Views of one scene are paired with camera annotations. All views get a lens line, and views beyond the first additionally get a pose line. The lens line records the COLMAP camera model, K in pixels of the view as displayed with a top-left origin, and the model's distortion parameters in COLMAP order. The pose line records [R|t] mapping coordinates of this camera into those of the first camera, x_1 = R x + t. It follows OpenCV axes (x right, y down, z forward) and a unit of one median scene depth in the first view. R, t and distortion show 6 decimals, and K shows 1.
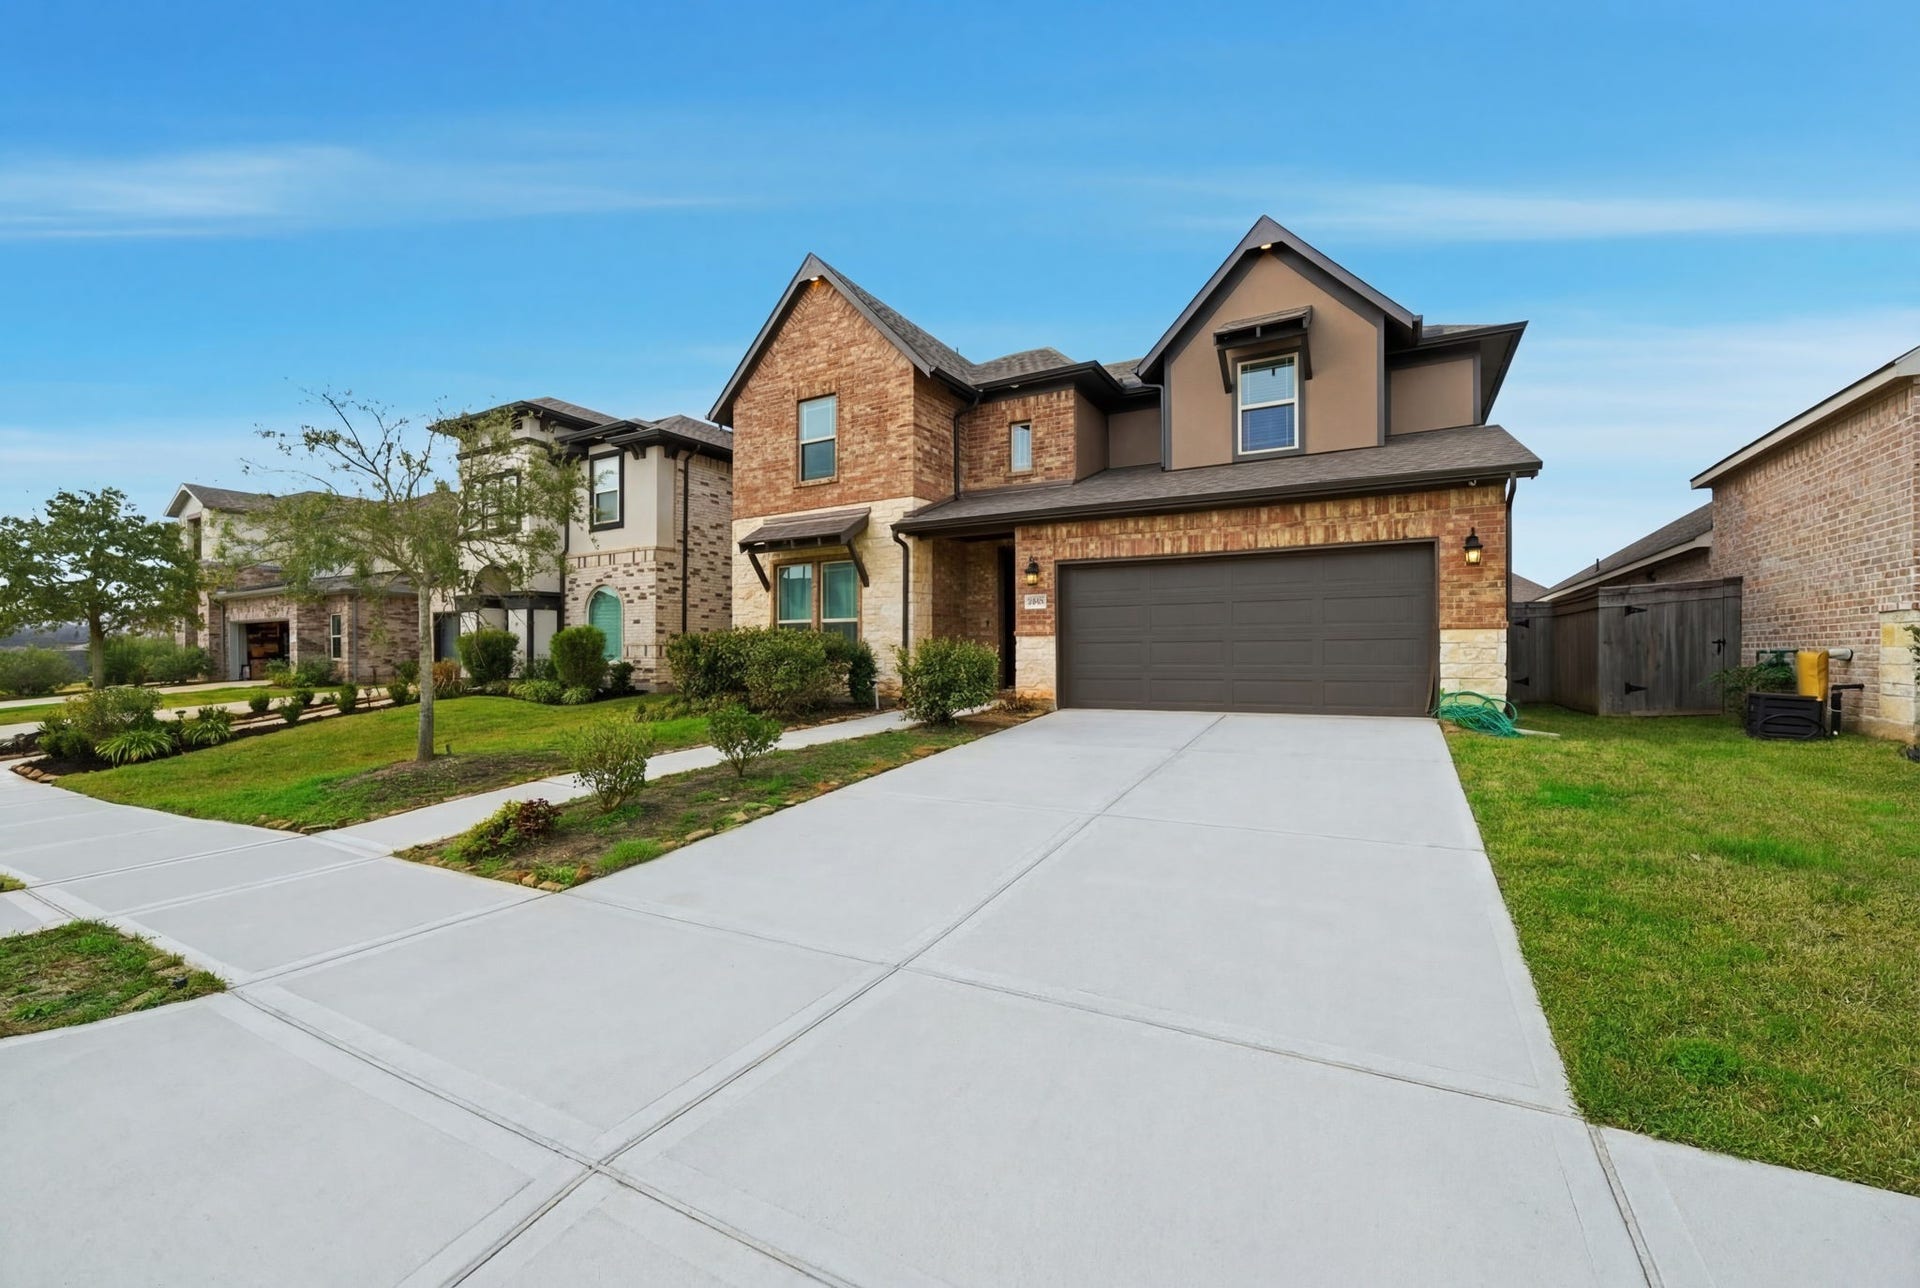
lens RADIAL K [[761.0, 0, 964.3], [0, 761.0, 655.8], [0, 0, 1]] dist [-0.000020, 0.000085]
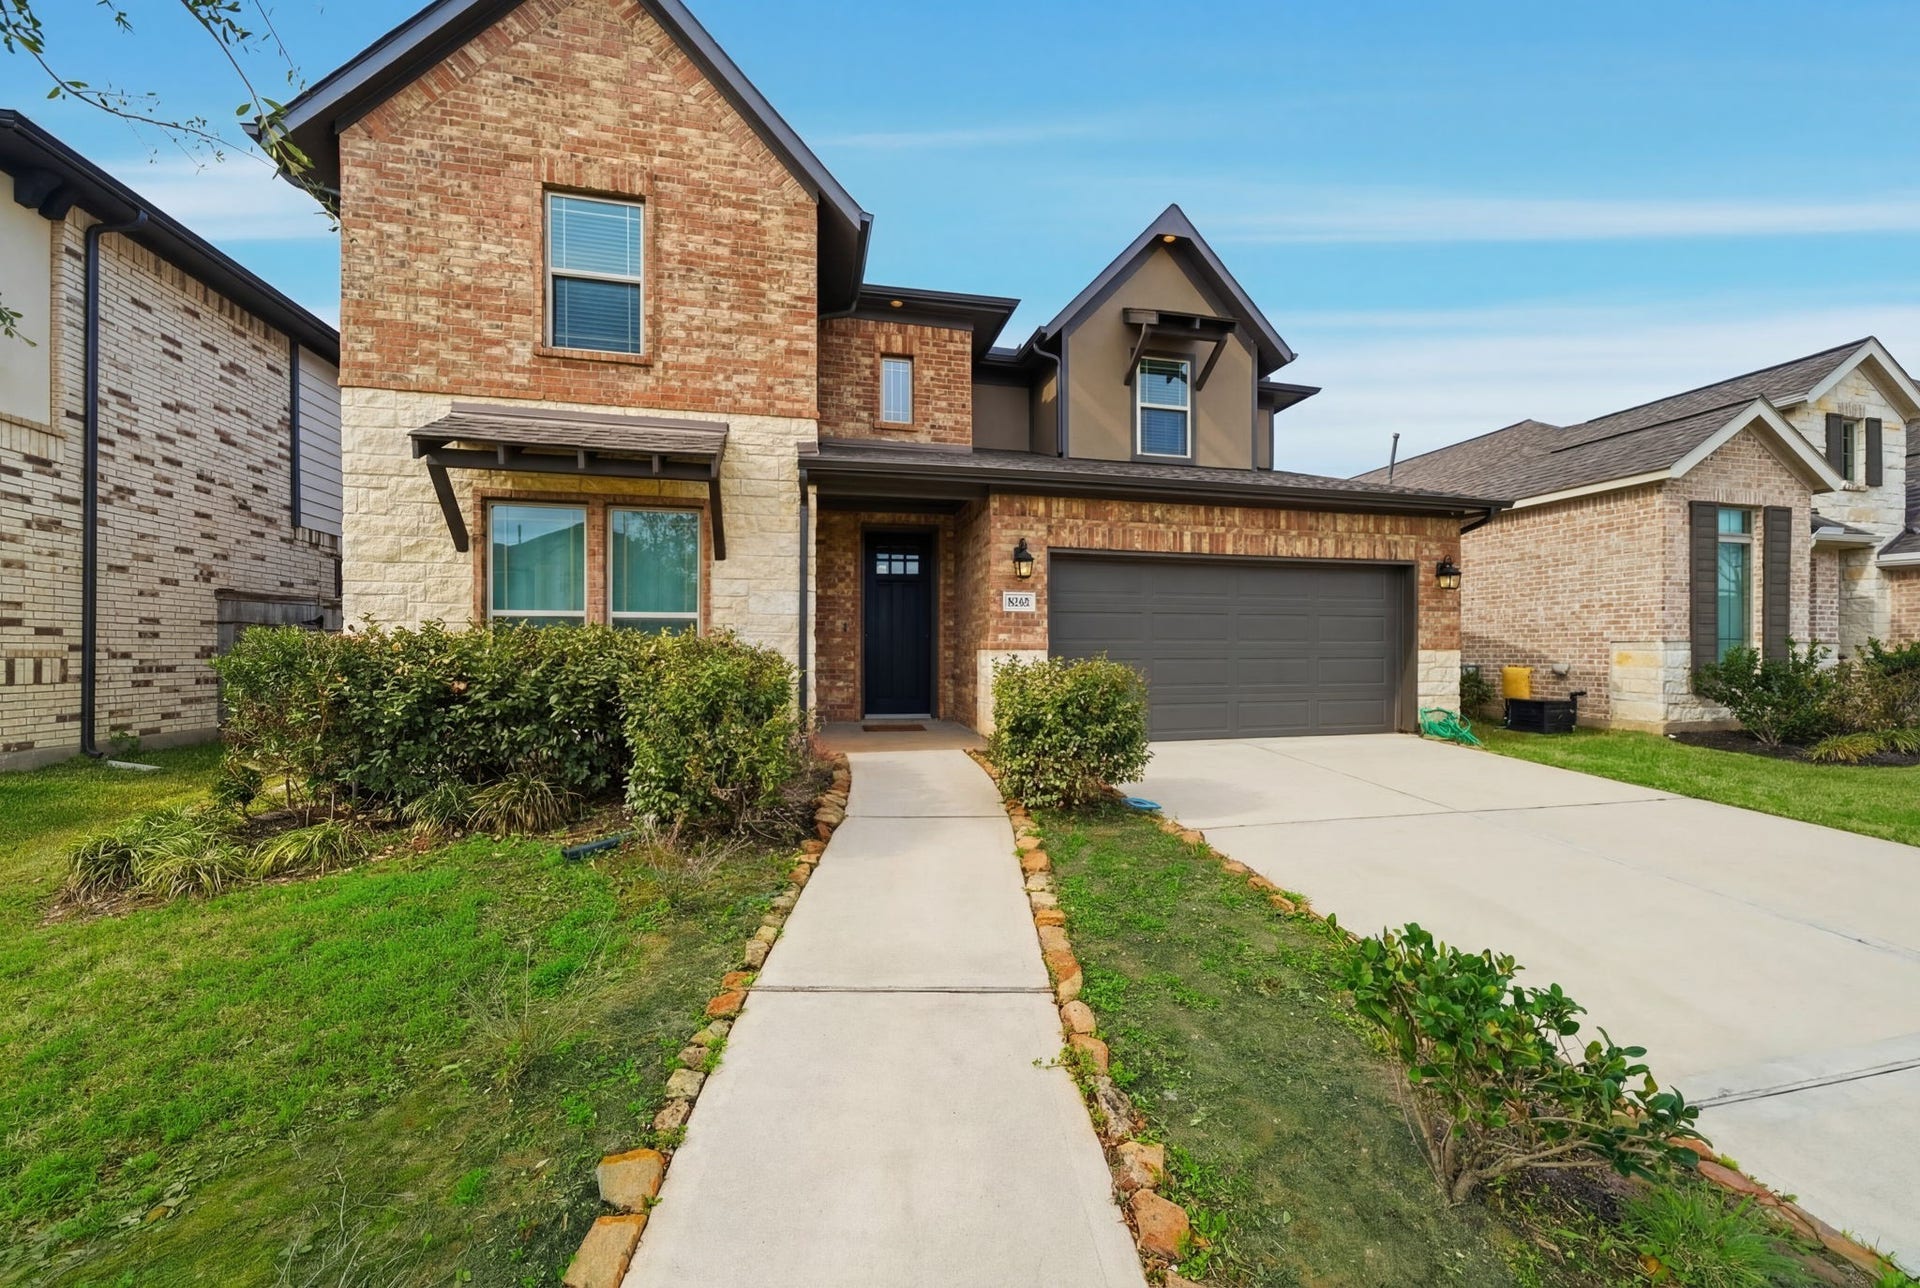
lens RADIAL K [[650.6, 0, 945.8], [0, 650.6, 653.0], [0, 0, 1]] dist [0.003616, 0.000004]
pose [[0.757867, -0.001175, 0.652408, -0.328048], [-0.001906, 0.999990, 0.004016, -0.022943], [-0.652406, -0.004288, 0.757857, 0.531162]]
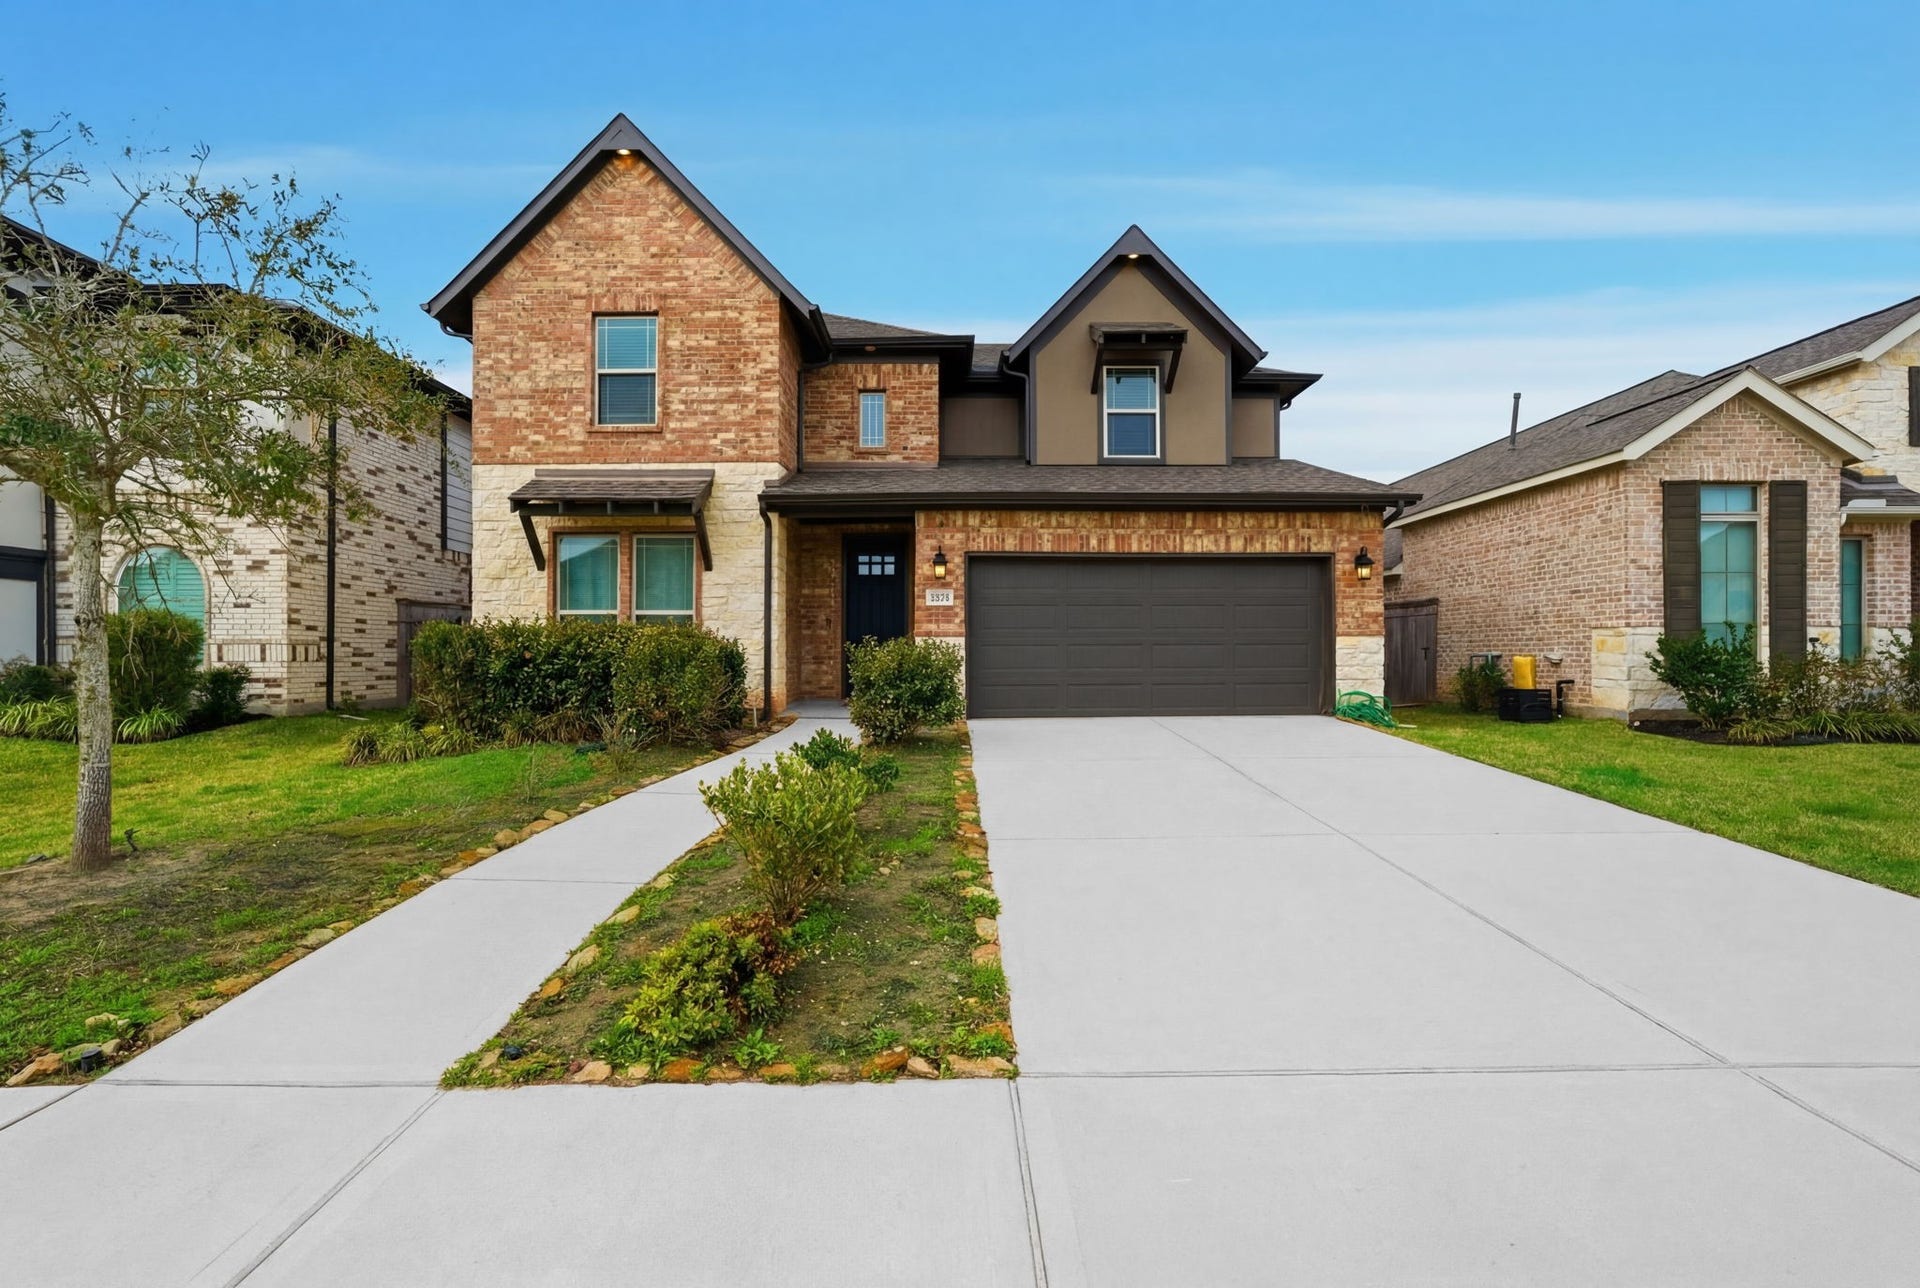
lens RADIAL K [[796.6, 0, 946.5], [0, 796.6, 651.6], [0, 0, 1]] dist [0.000922, 0.000108]
pose [[0.879803, 0.003543, 0.475326, -0.308725], [-0.000542, 0.999979, -0.006450, -0.002605], [-0.475339, 0.005417, 0.879786, 0.174482]]
